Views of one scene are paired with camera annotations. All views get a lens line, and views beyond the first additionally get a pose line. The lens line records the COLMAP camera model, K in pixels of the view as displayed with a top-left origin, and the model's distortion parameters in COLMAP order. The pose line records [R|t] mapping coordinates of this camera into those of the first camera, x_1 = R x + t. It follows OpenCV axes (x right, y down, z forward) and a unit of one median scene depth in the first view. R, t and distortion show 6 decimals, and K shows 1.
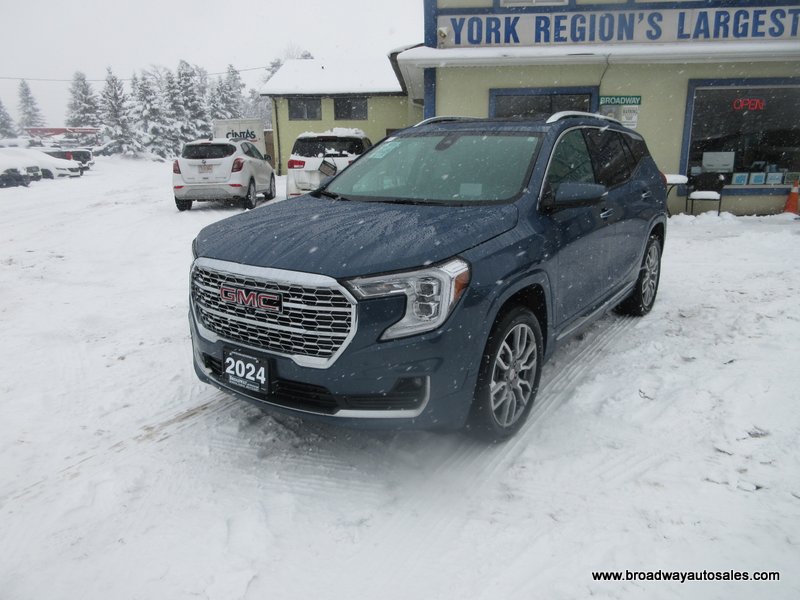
lens RADIAL K [[606.0, 0, 400.0], [0, 606.0, 300.0], [0, 0, 1]] dist [0.002786, 0.001416]
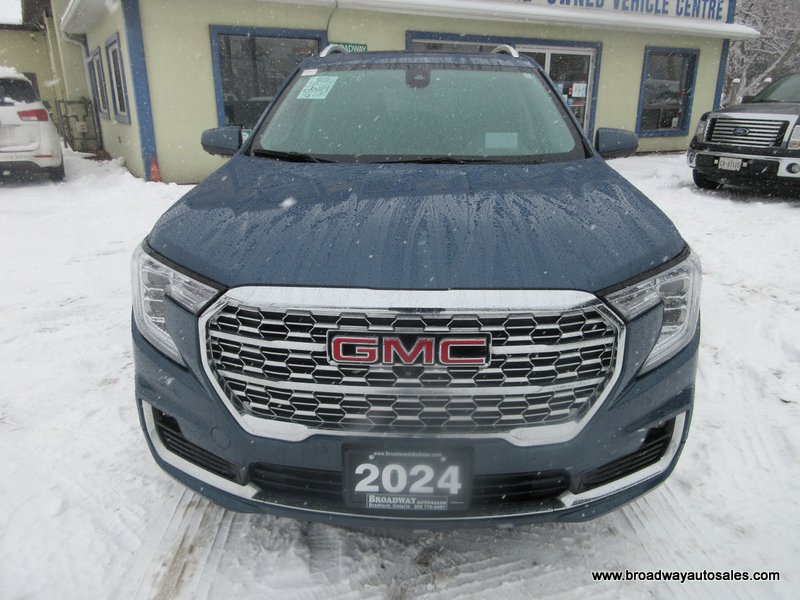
lens RADIAL K [[606.0, 0, 400.0], [0, 606.0, 300.0], [0, 0, 1]] dist [0.002786, 0.001416]
pose [[0.836000, -0.159372, 0.525076, -0.424527], [0.122473, 0.986948, 0.104565, -0.083627], [-0.534888, -0.023108, 0.844607, 0.437343]]
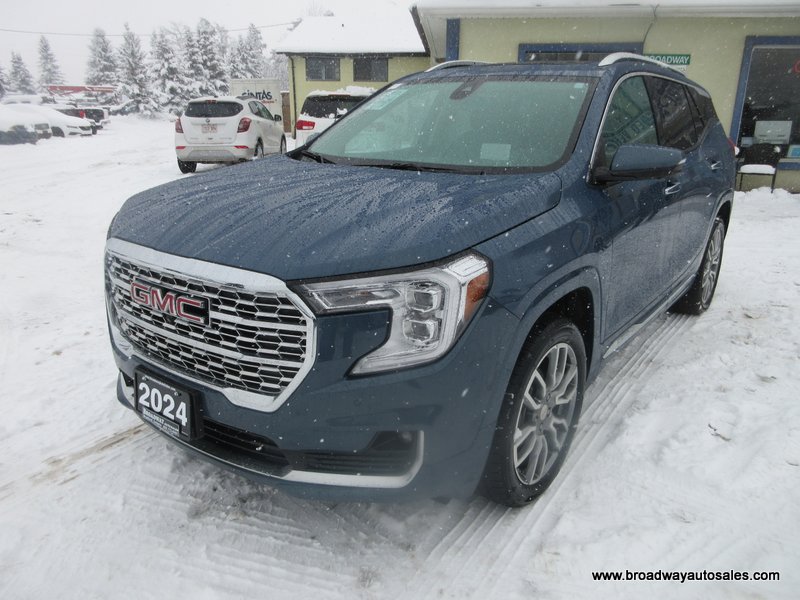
lens RADIAL K [[606.0, 0, 400.0], [0, 606.0, 300.0], [0, 0, 1]] dist [0.002786, 0.001416]
pose [[0.999135, 0.029773, -0.029021, 0.028371], [-0.028231, 0.998239, 0.052178, -0.038170], [0.030523, -0.051313, 0.998216, 0.255768]]
